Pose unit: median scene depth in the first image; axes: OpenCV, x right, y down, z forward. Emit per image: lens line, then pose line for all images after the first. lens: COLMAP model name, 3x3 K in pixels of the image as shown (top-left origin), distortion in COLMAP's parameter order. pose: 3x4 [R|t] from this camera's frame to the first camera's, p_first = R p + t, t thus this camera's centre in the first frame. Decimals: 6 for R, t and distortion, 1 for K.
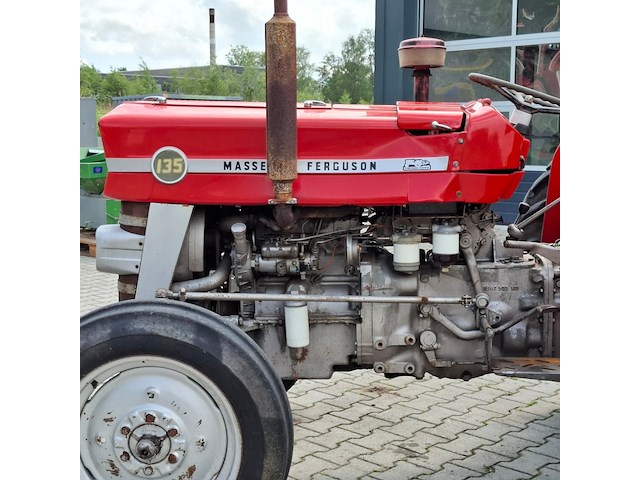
lens RADIAL K [[878.0, 0, 315.8], [0, 878.0, 237.3], [0, 0, 1]] dist [0.135744, 0.000000]
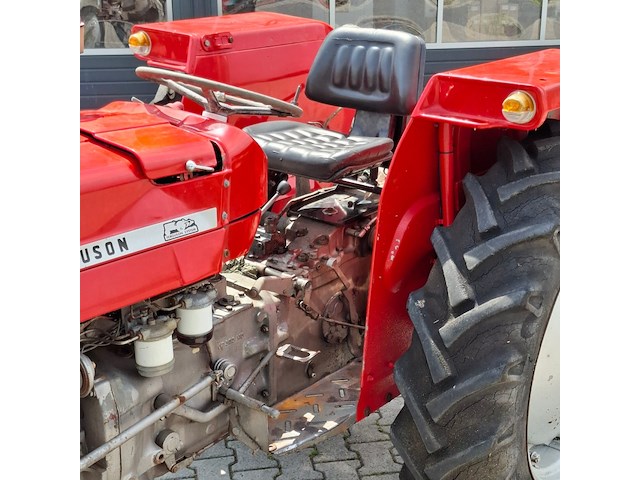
lens RADIAL K [[878.0, 0, 332.0], [0, 878.0, 236.2], [0, 0, 1]] dist [0.135744, 0.000000]
pose [[0.582275, -0.248499, 0.774083, -0.330323], [0.098749, 0.966709, 0.236057, -0.215758], [-0.806973, -0.061010, 0.587429, 0.482641]]
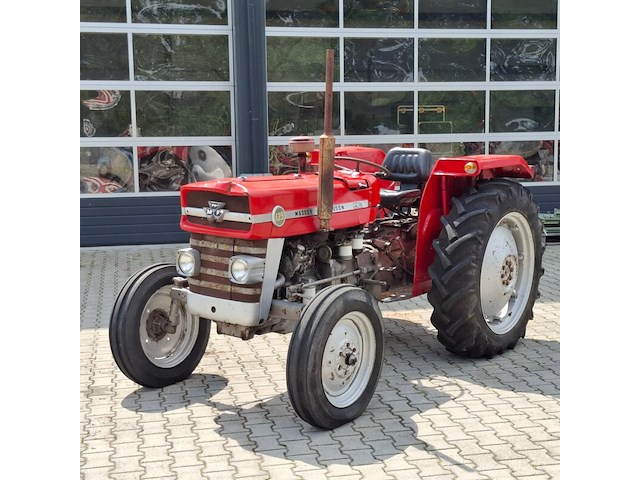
lens RADIAL K [[878.0, 0, 320.7], [0, 878.0, 241.1], [0, 0, 1]] dist [0.135744, 0.000000]
pose [[0.554878, -0.108148, 0.824873, -1.517082], [0.113769, 0.992064, 0.053538, -0.112846], [-0.824116, 0.064138, 0.562778, -0.046988]]
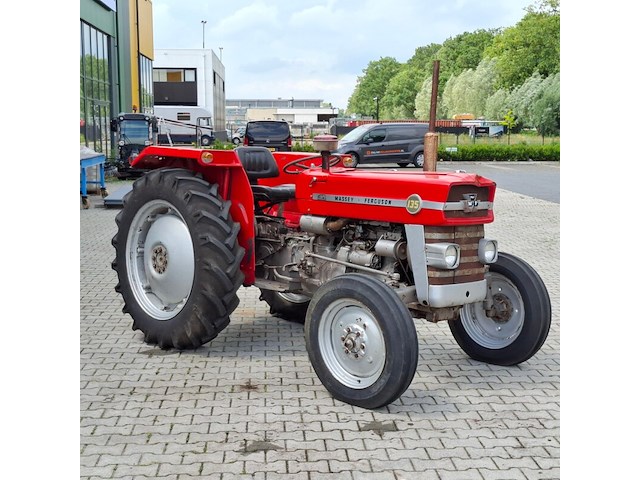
lens RADIAL K [[878.0, 0, 322.9], [0, 878.0, 241.0], [0, 0, 1]] dist [0.135744, 0.000000]
pose [[-0.739200, -0.086349, 0.667927, -1.236288], [0.080027, 0.973459, 0.214414, -0.443047], [-0.668714, 0.211947, -0.712671, 2.601306]]
